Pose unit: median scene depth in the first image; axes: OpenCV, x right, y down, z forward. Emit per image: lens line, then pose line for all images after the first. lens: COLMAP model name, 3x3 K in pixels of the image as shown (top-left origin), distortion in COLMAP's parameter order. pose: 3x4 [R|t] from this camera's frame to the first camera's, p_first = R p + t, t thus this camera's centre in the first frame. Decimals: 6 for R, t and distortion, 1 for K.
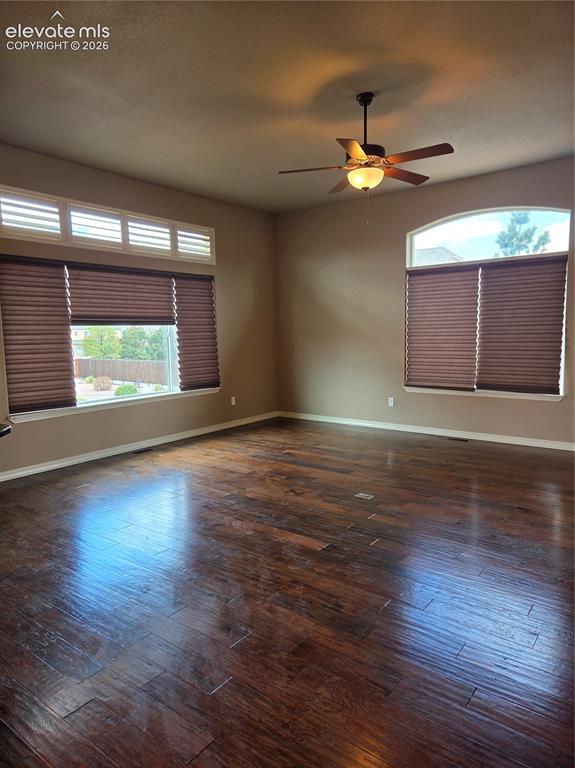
lens RADIAL K [[522.3, 0, 287.5], [0, 522.3, 384.0], [0, 0, 1]] dist [-0.001093, 0.042831]
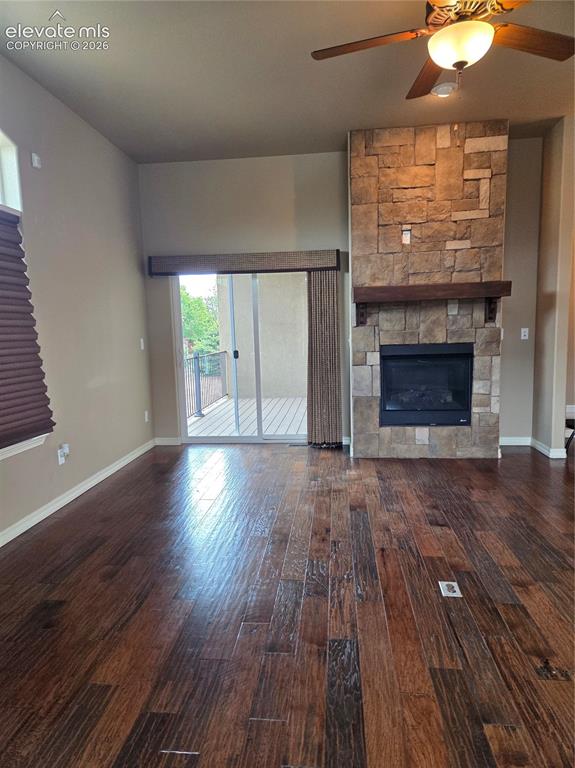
lens RADIAL K [[505.5, 0, 287.5], [0, 505.5, 384.0], [0, 0, 1]] dist [0.061379, -0.000597]
pose [[-0.517018, -0.068230, 0.853251, -0.245310], [0.122781, 0.980599, 0.152811, -0.130725], [-0.847123, 0.183769, -0.498610, 1.407116]]
